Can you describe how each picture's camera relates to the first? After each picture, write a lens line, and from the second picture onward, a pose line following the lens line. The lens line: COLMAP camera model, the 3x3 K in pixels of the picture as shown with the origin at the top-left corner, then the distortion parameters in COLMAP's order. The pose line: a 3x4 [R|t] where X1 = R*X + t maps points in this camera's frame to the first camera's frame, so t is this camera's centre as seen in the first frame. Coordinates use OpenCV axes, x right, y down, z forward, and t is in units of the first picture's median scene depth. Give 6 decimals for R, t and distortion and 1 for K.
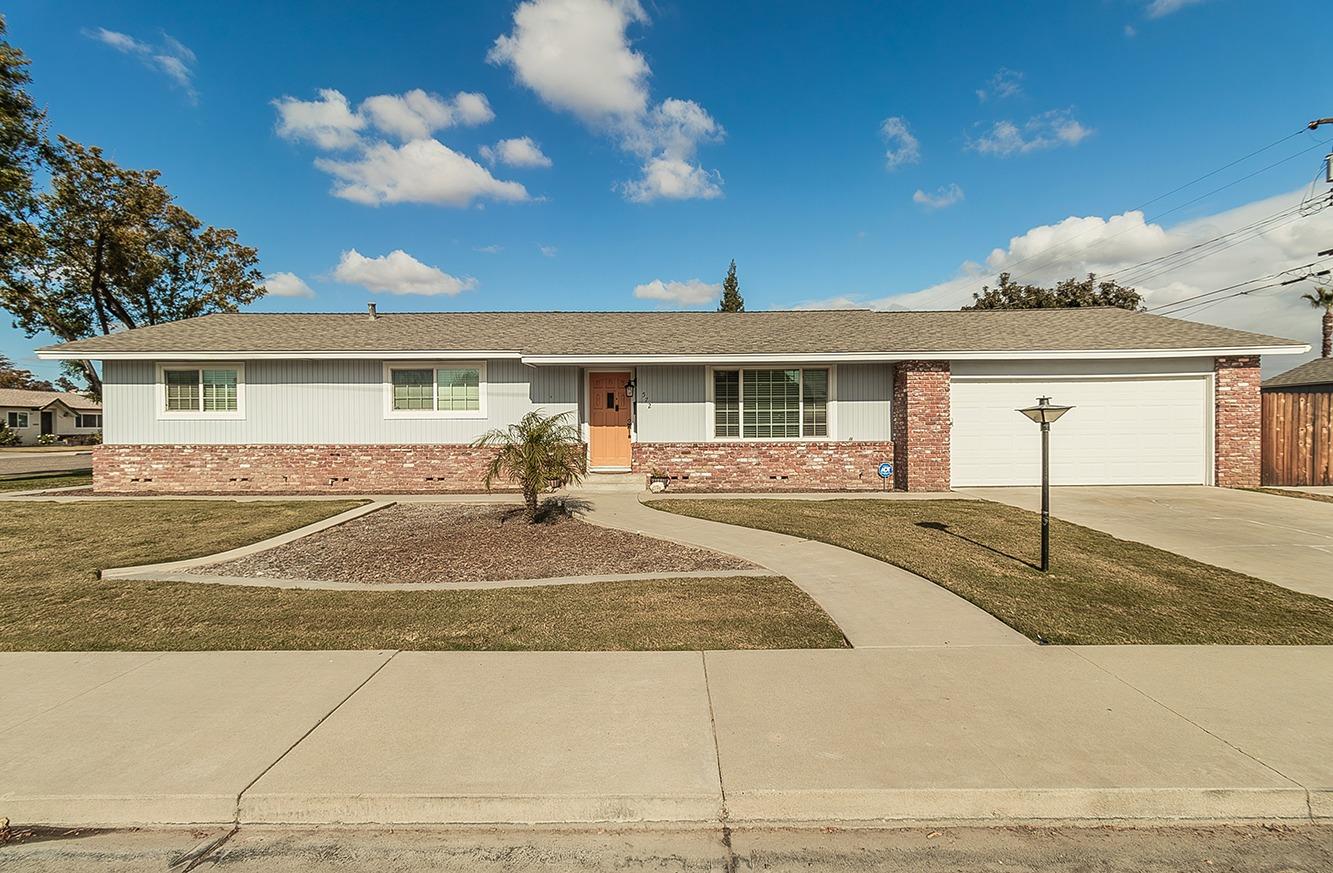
lens RADIAL K [[608.6, 0, 672.8], [0, 608.6, 432.5], [0, 0, 1]] dist [0.002320, 0.001006]
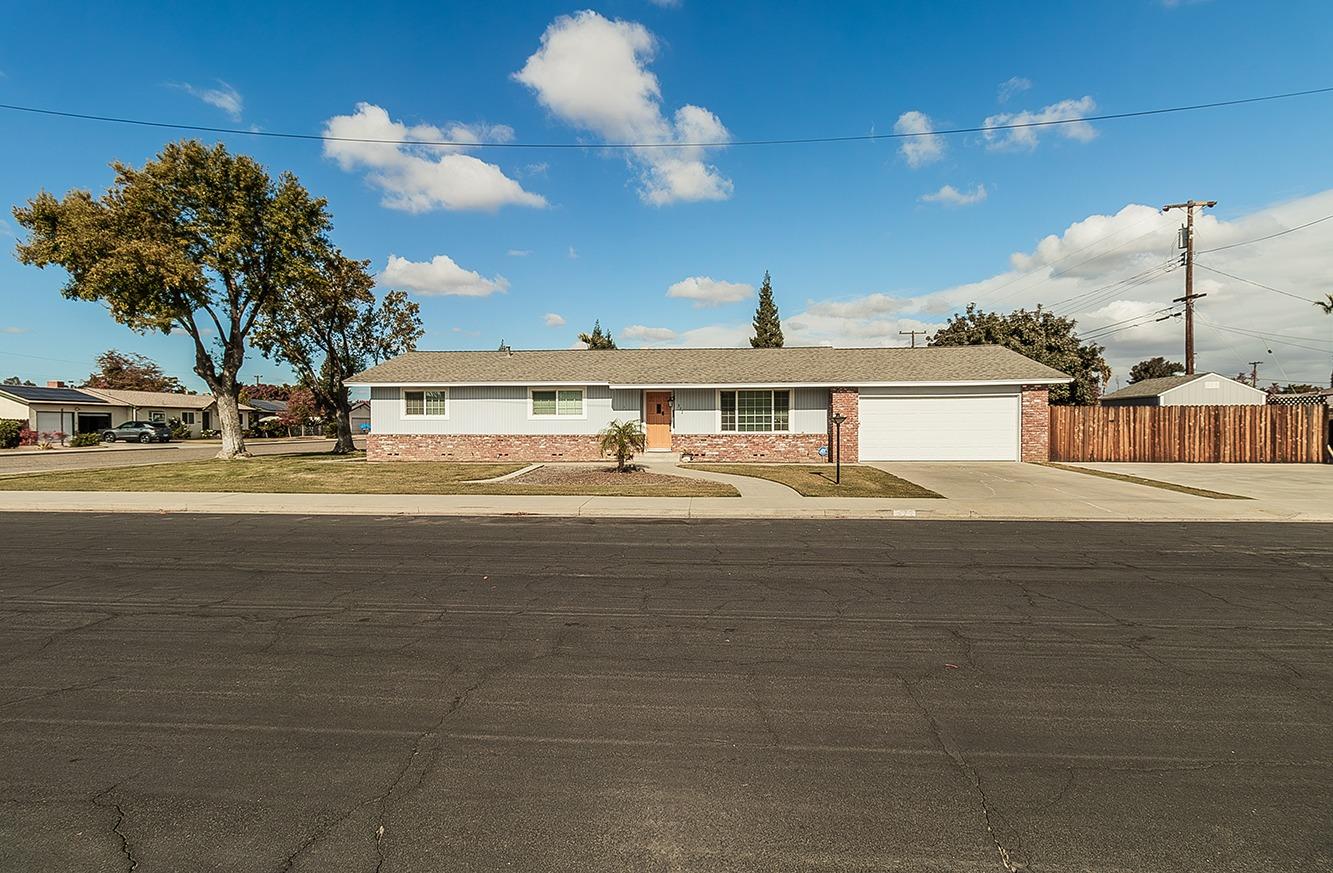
lens RADIAL K [[713.2, 0, 657.9], [0, 713.2, 437.6], [0, 0, 1]] dist [-0.001233, -0.000910]
pose [[0.995825, 0.004720, -0.091161, 0.075541], [-0.004029, 0.999962, 0.007761, 0.010907], [0.091195, -0.007361, 0.995806, -0.976317]]
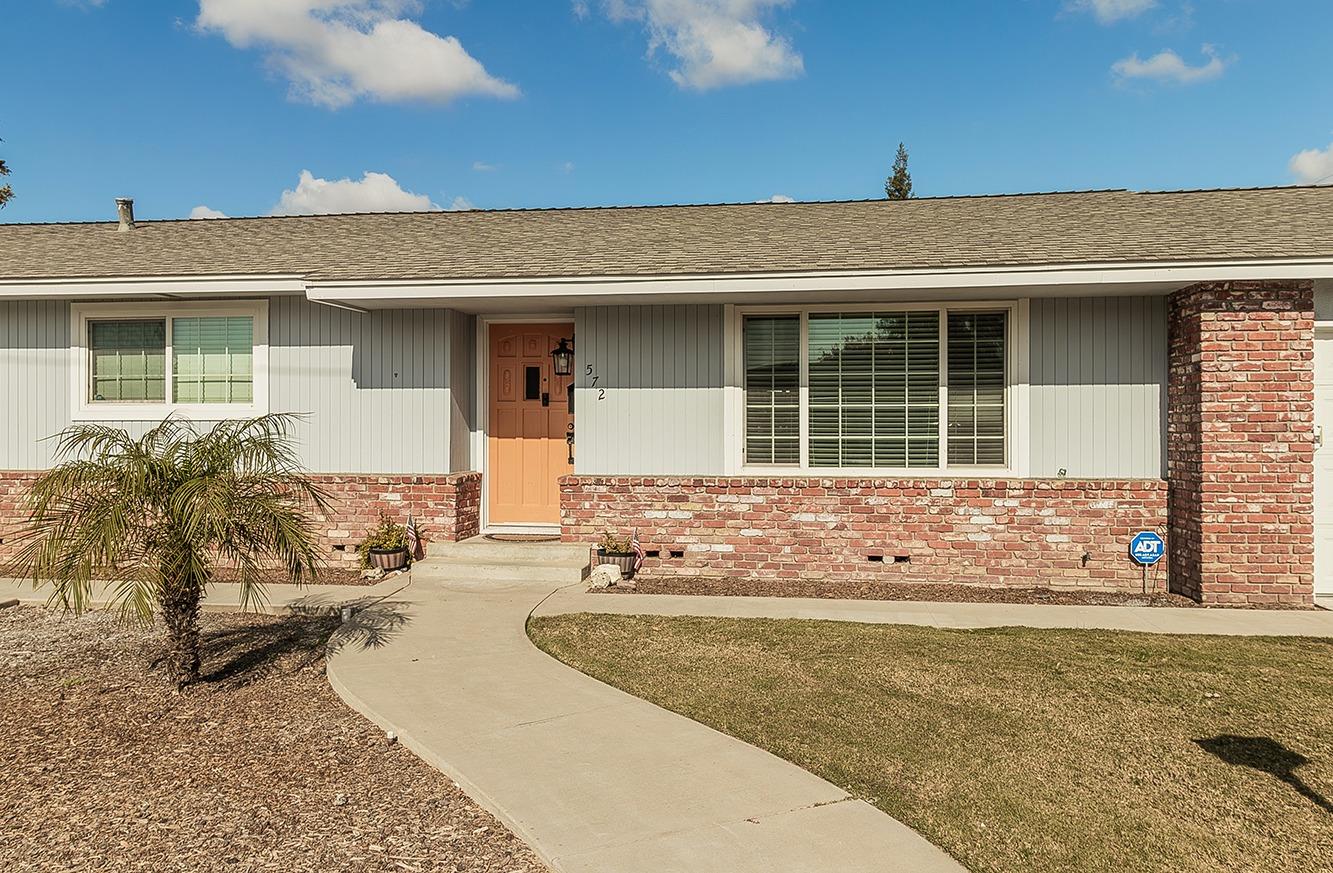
lens RADIAL K [[1023.1, 0, 656.3], [0, 1023.1, 439.5], [0, 0, 1]] dist [0.003828, -0.006140]
pose [[0.989870, 0.008073, -0.141744, 0.111829], [-0.008722, 0.999954, -0.003955, -0.007365], [0.141706, 0.005151, 0.989895, 0.247904]]
